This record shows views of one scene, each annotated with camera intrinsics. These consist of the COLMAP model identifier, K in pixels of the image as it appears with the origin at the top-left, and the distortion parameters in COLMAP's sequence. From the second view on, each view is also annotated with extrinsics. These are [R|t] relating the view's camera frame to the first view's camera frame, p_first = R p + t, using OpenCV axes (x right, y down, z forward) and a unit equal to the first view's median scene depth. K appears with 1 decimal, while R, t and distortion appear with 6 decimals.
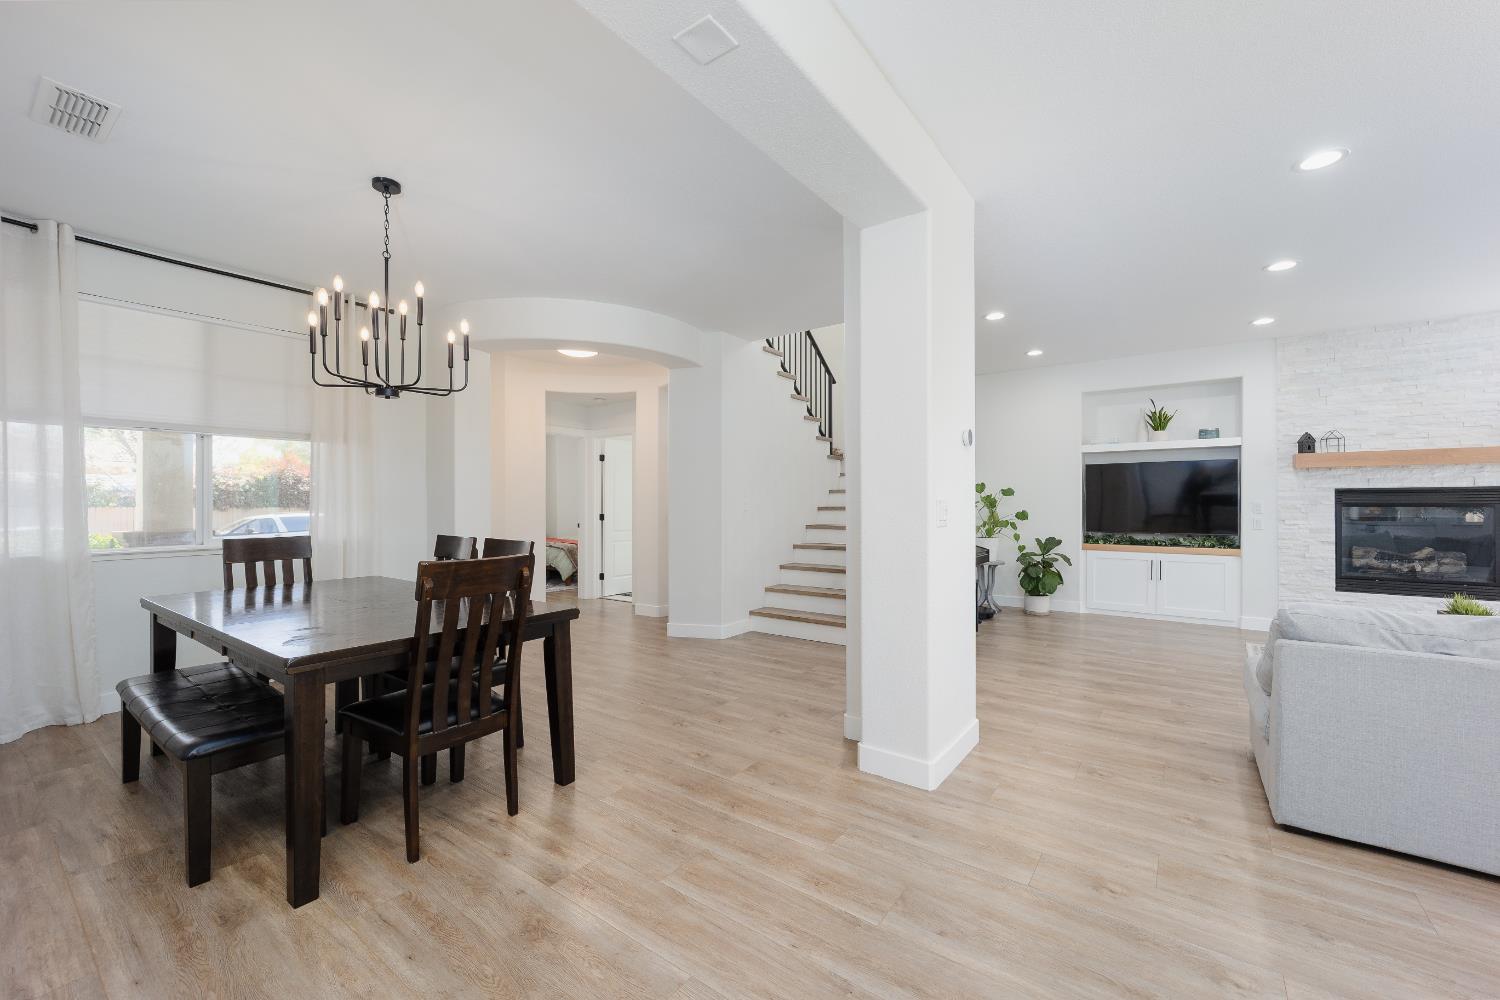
lens RADIAL K [[597.8, 0, 747.7], [0, 597.8, 503.9], [0, 0, 1]] dist [-0.001595, -0.000311]
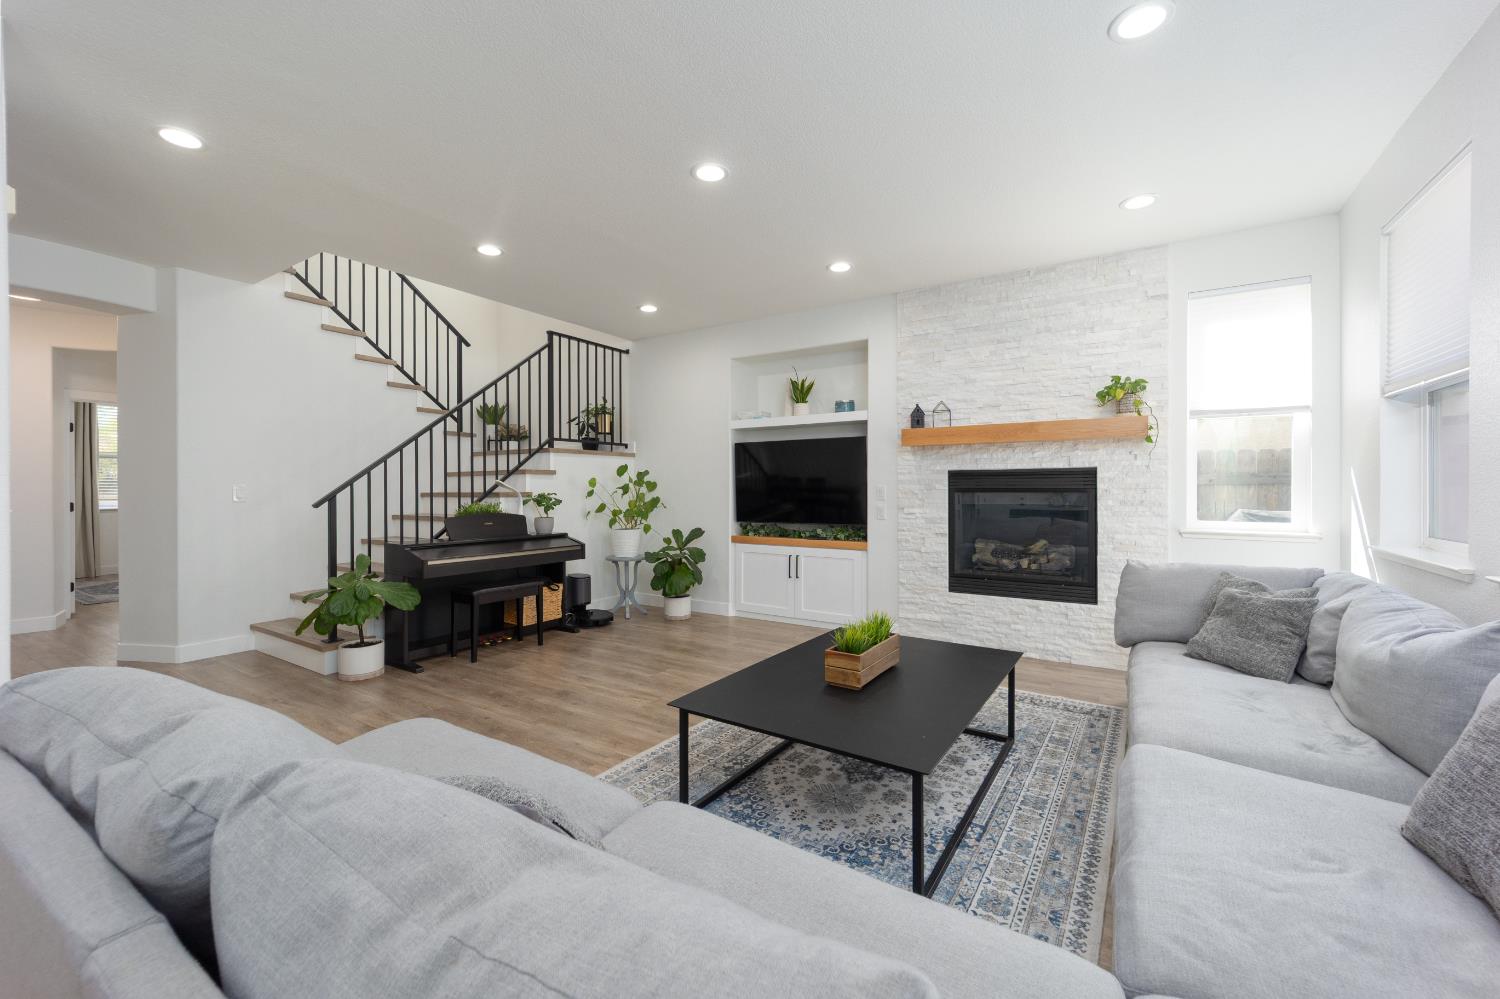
lens RADIAL K [[602.6, 0, 746.1], [0, 602.6, 492.9], [0, 0, 1]] dist [-0.000730, -0.000069]
pose [[0.997407, -0.001214, 0.071950, 0.611600], [0.000723, 0.999976, 0.006843, -0.000324], [-0.071957, -0.006773, 0.997385, 0.161894]]
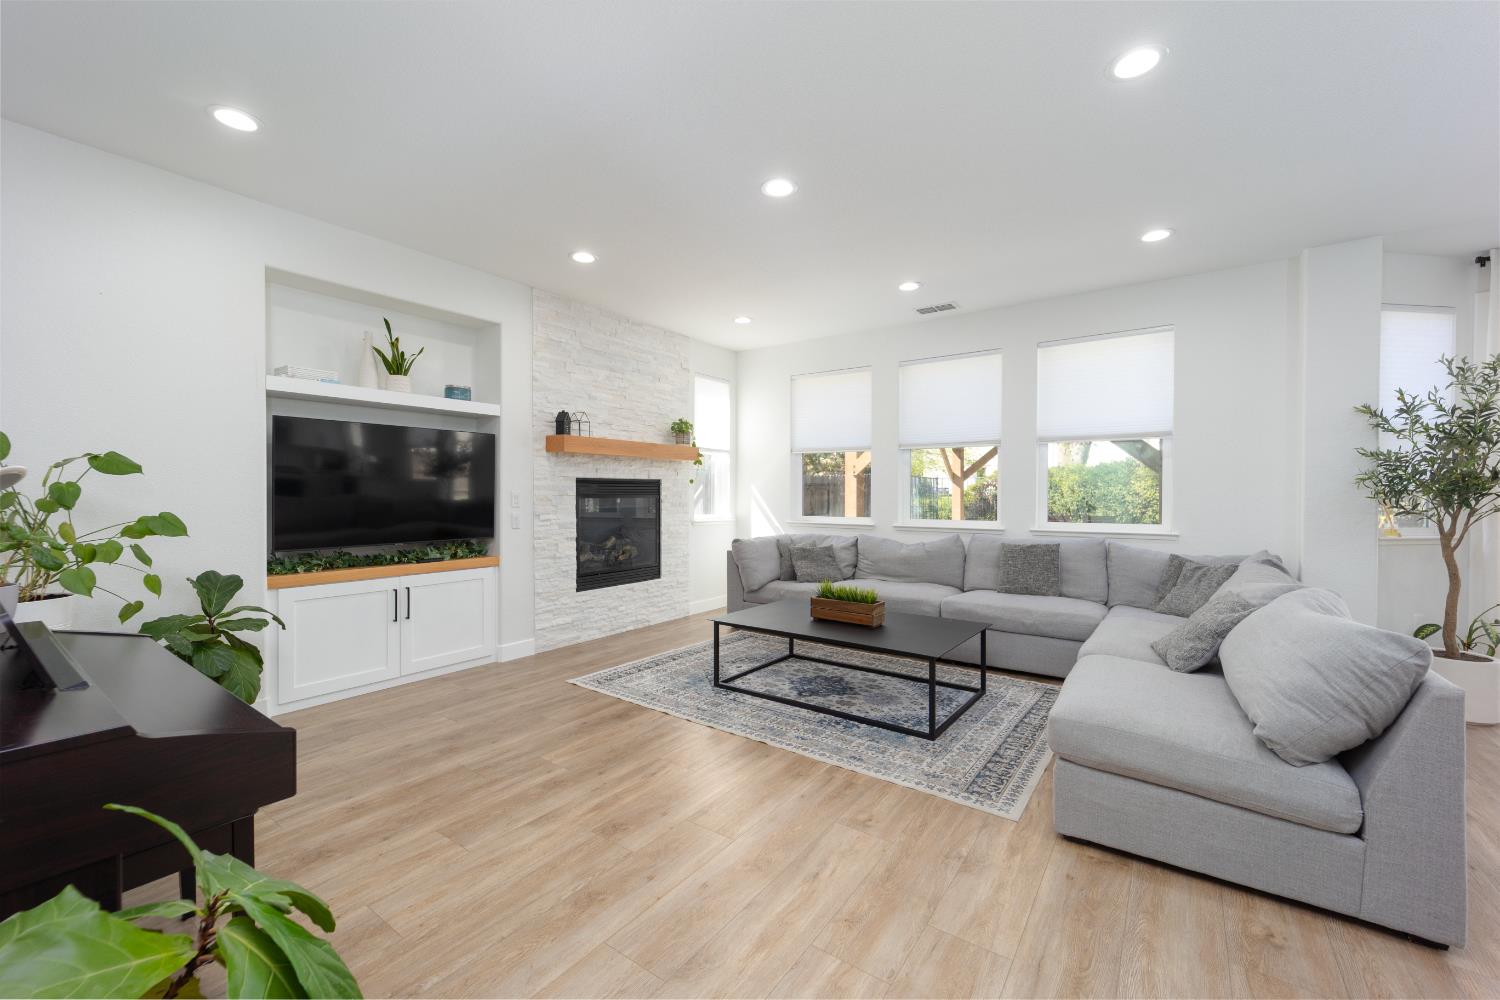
lens RADIAL K [[597.8, 0, 747.7], [0, 597.8, 503.9], [0, 0, 1]] dist [-0.001595, -0.000311]
pose [[-0.017255, -0.016530, 0.999714, 0.079912], [0.000444, 0.999863, 0.016540, -0.001216], [-0.999851, 0.000729, -0.017245, 0.726912]]
